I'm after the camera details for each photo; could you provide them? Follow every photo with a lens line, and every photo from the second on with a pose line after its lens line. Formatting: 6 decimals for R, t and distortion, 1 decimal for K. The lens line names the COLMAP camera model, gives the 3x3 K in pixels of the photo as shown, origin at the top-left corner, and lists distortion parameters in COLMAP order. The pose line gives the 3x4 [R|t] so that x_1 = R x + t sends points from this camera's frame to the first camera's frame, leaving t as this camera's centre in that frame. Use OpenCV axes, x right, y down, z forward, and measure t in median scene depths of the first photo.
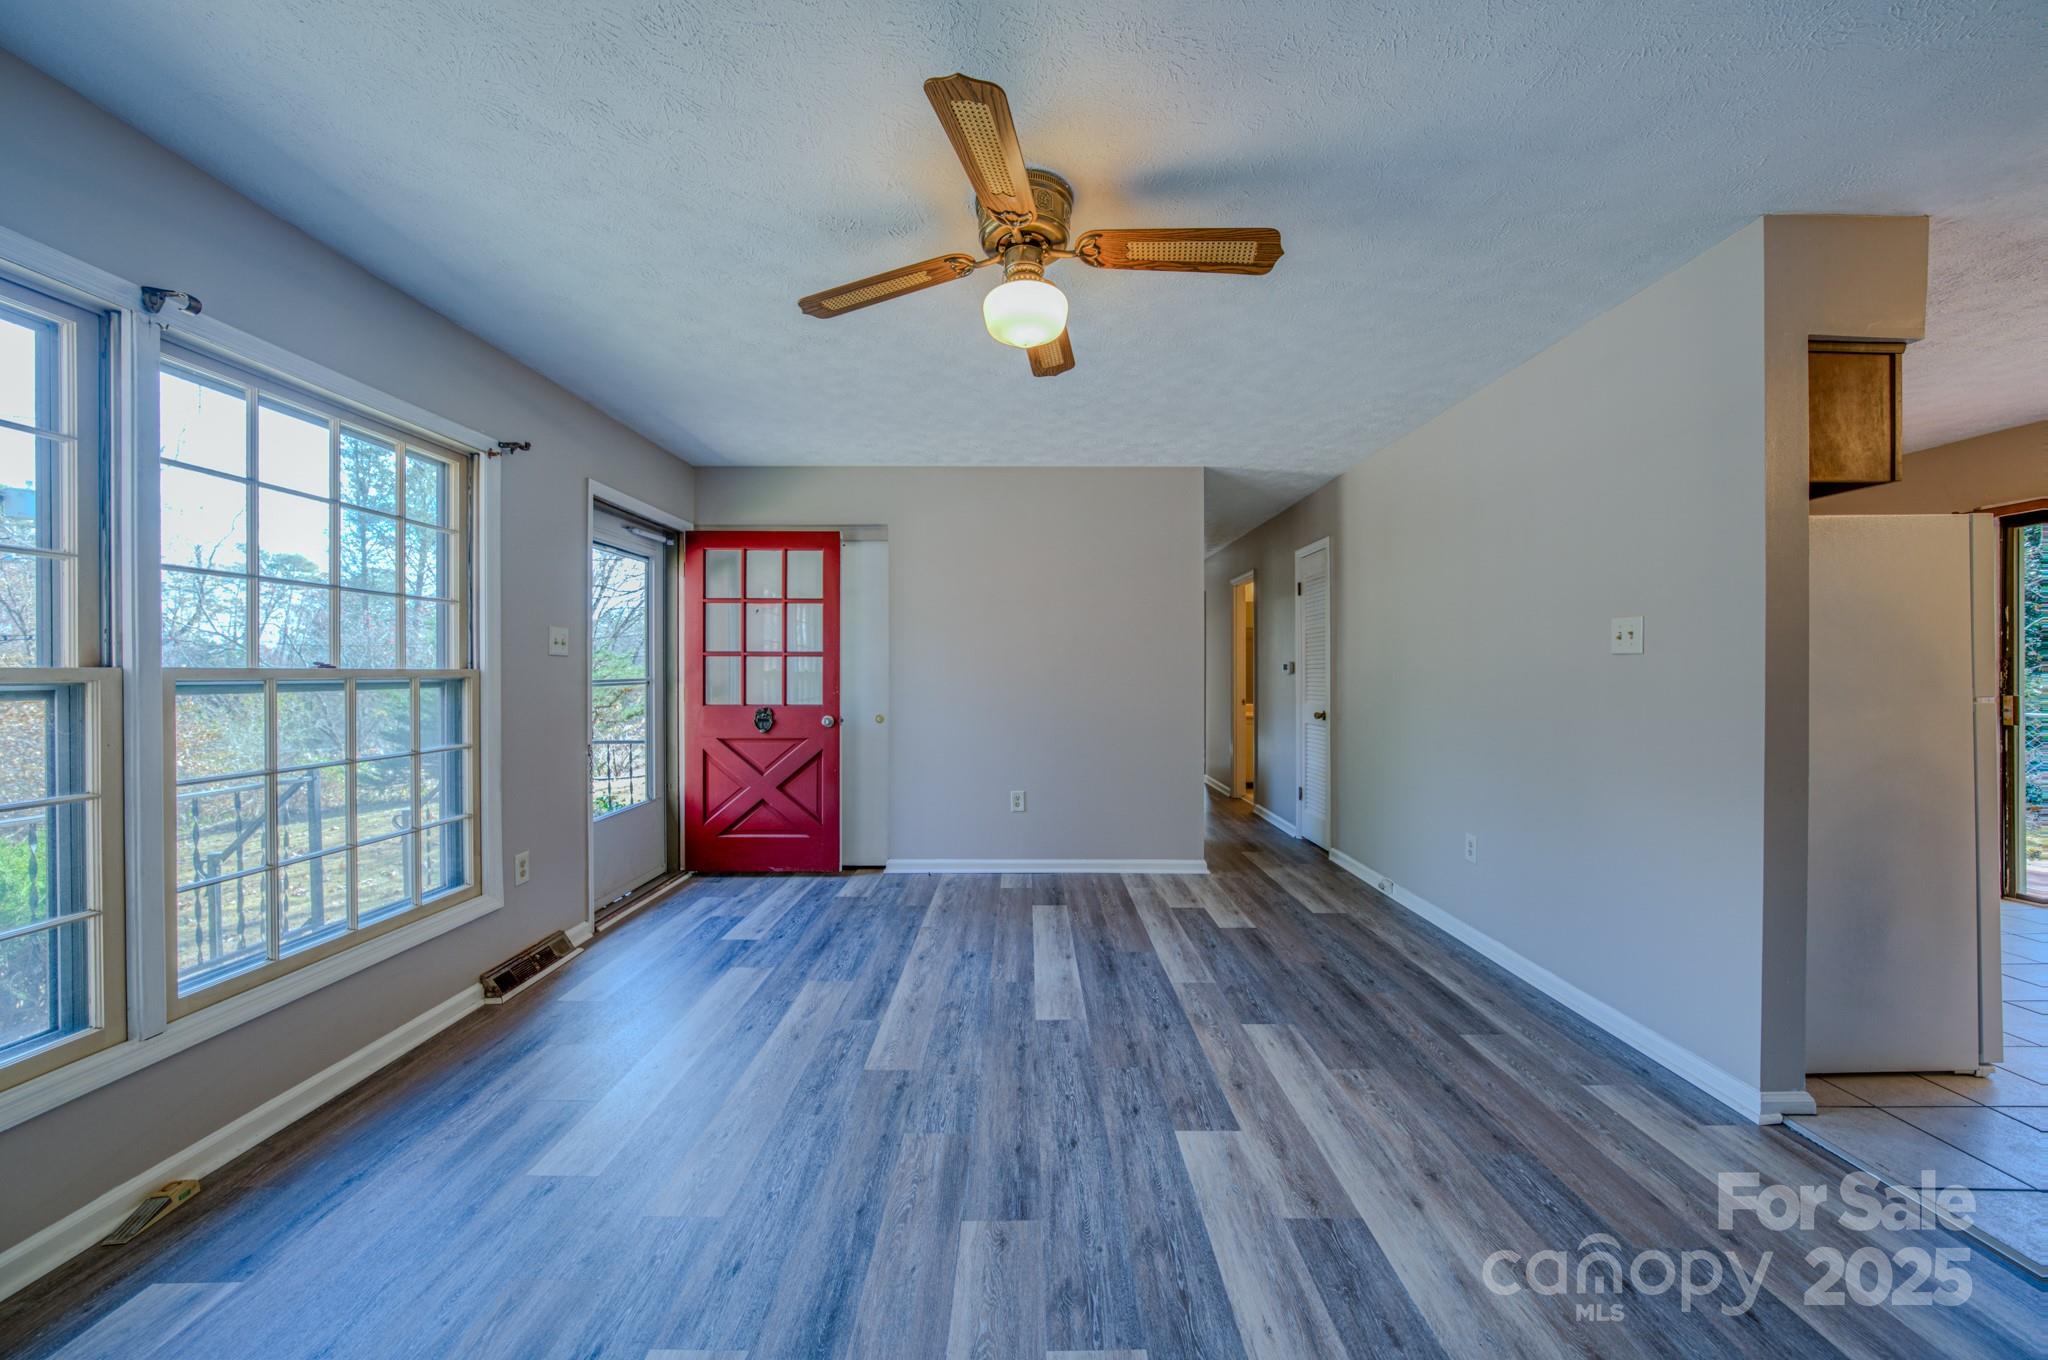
lens RADIAL K [[706.5, 0, 1027.2], [0, 706.5, 679.0], [0, 0, 1]] dist [-0.029830, 0.007035]
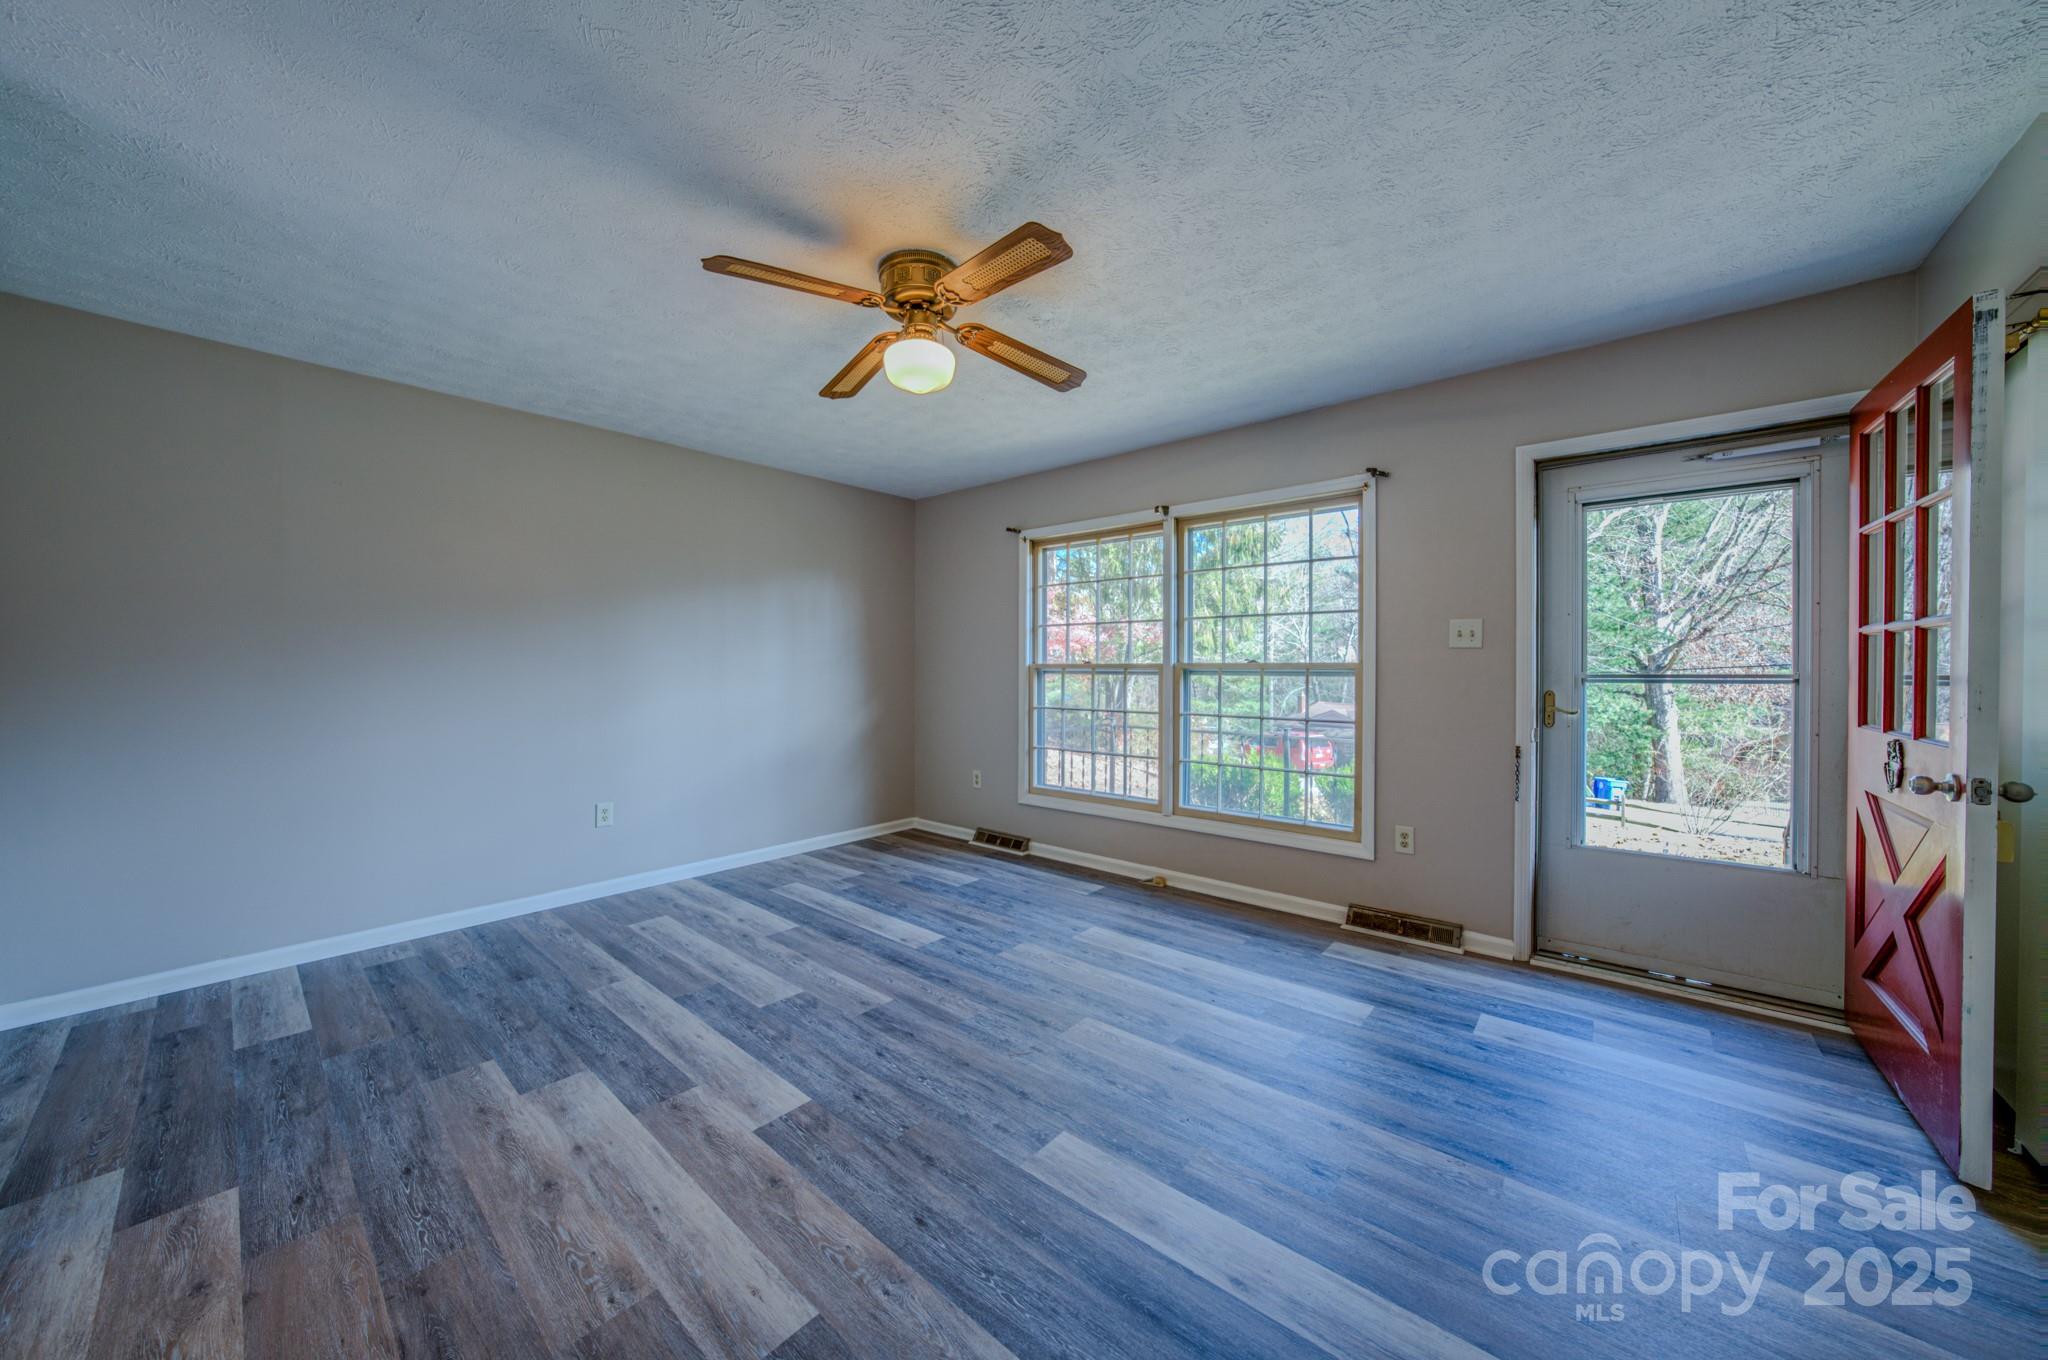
lens RADIAL K [[706.5, 0, 1027.2], [0, 706.5, 679.0], [0, 0, 1]] dist [-0.029830, 0.007035]
pose [[-0.651600, 0.014289, -0.758428, 0.442316], [-0.007859, 0.999642, 0.025586, -0.009062], [0.758522, 0.022632, -0.651254, 1.074961]]
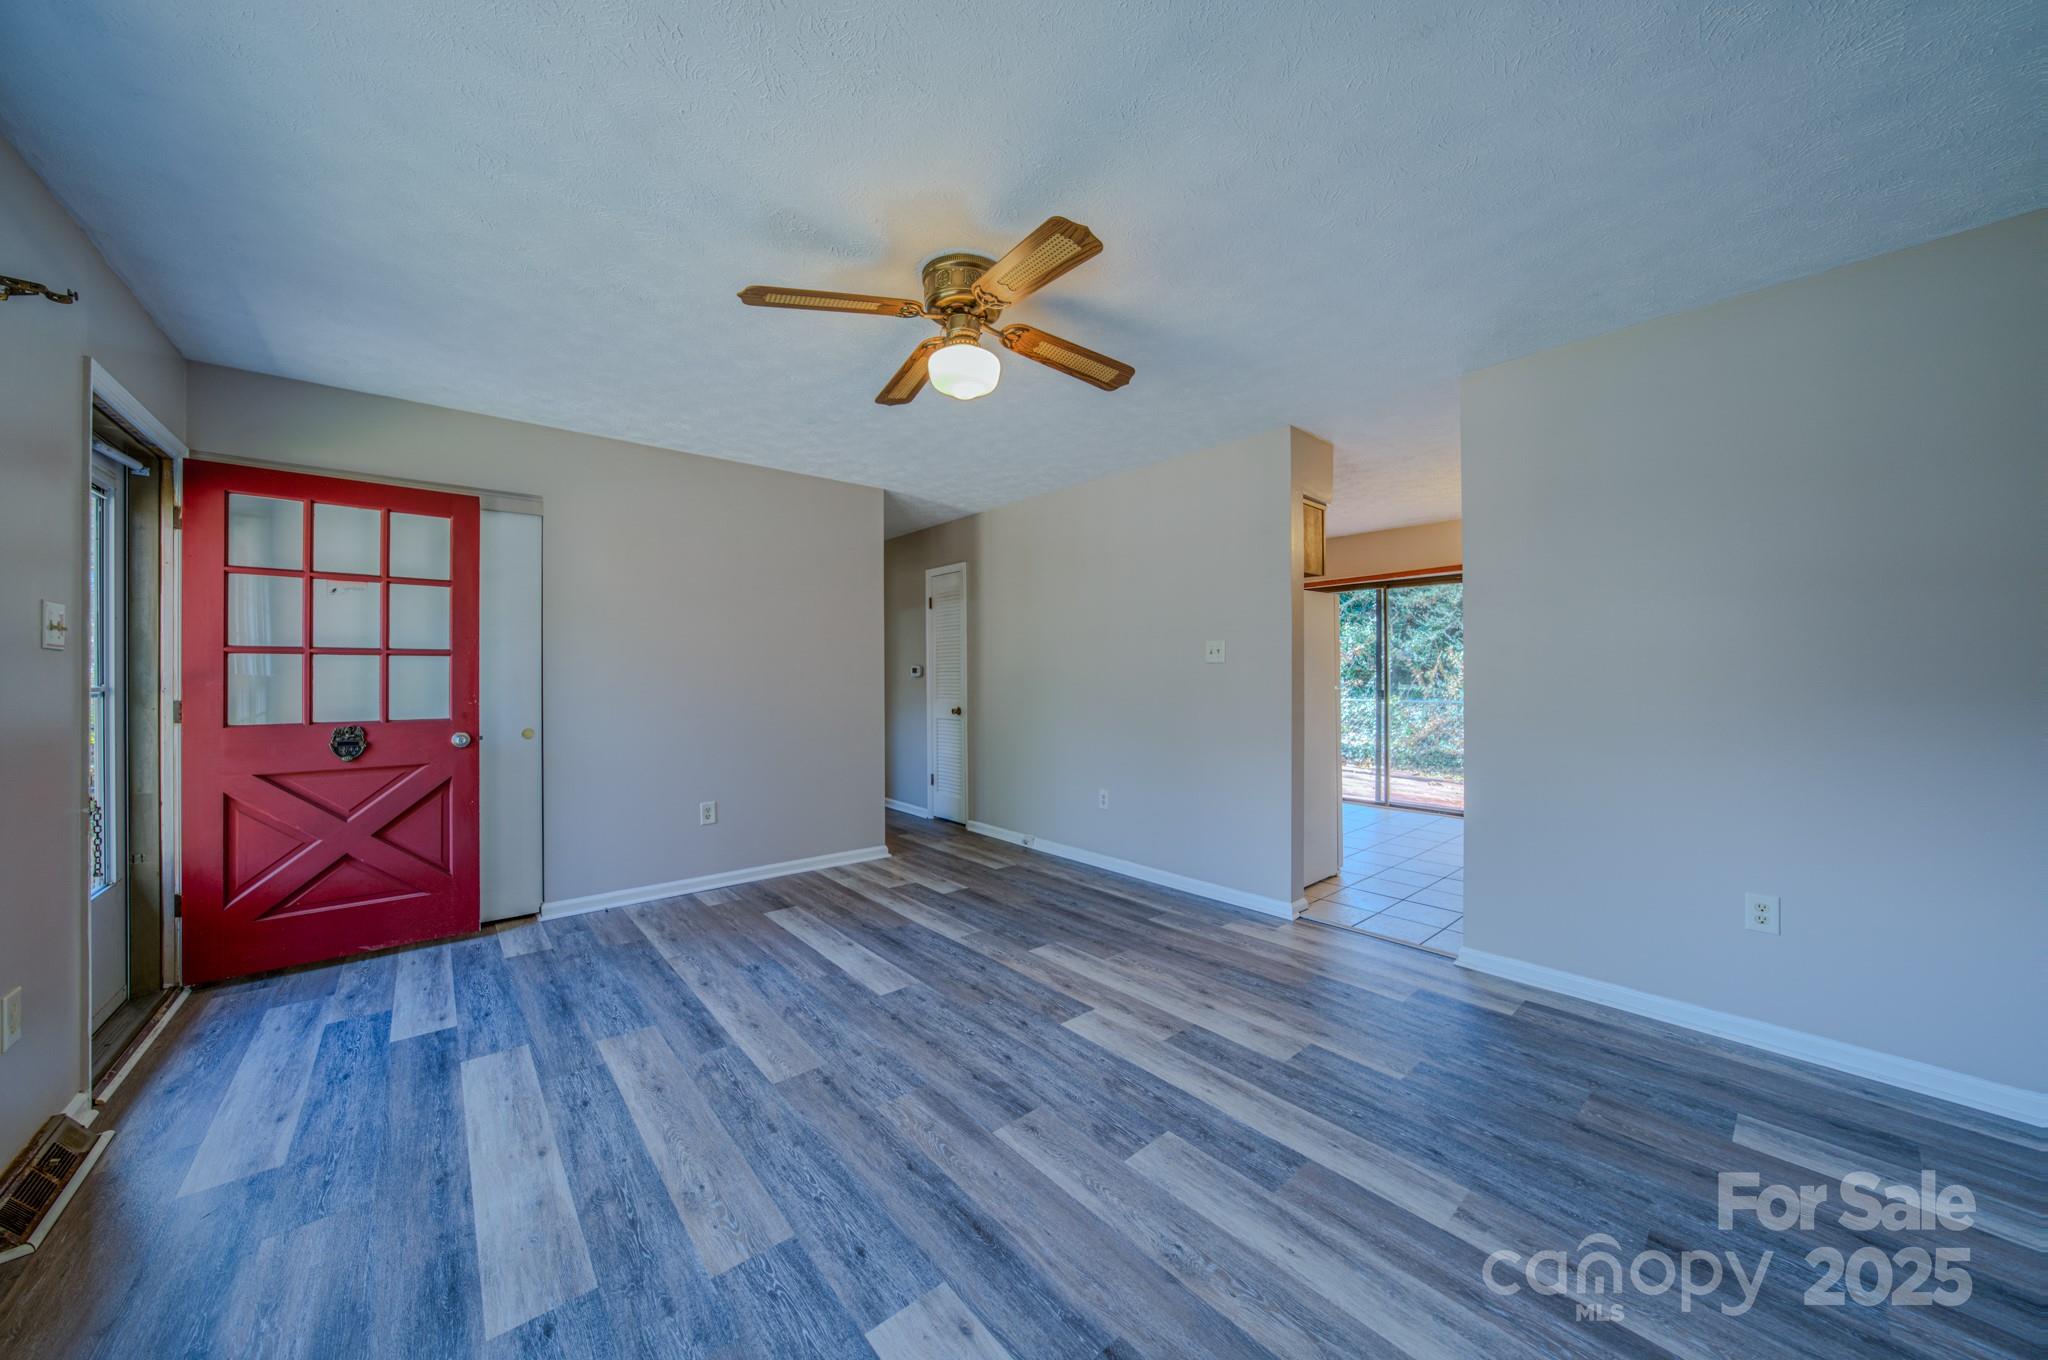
lens RADIAL K [[706.5, 0, 1027.2], [0, 706.5, 679.0], [0, 0, 1]] dist [-0.029830, 0.007035]
pose [[0.758851, -0.006306, 0.651234, -0.386580], [0.009379, 0.999955, -0.001246, 0.000159], [-0.651197, 0.007053, 0.758876, 0.019931]]
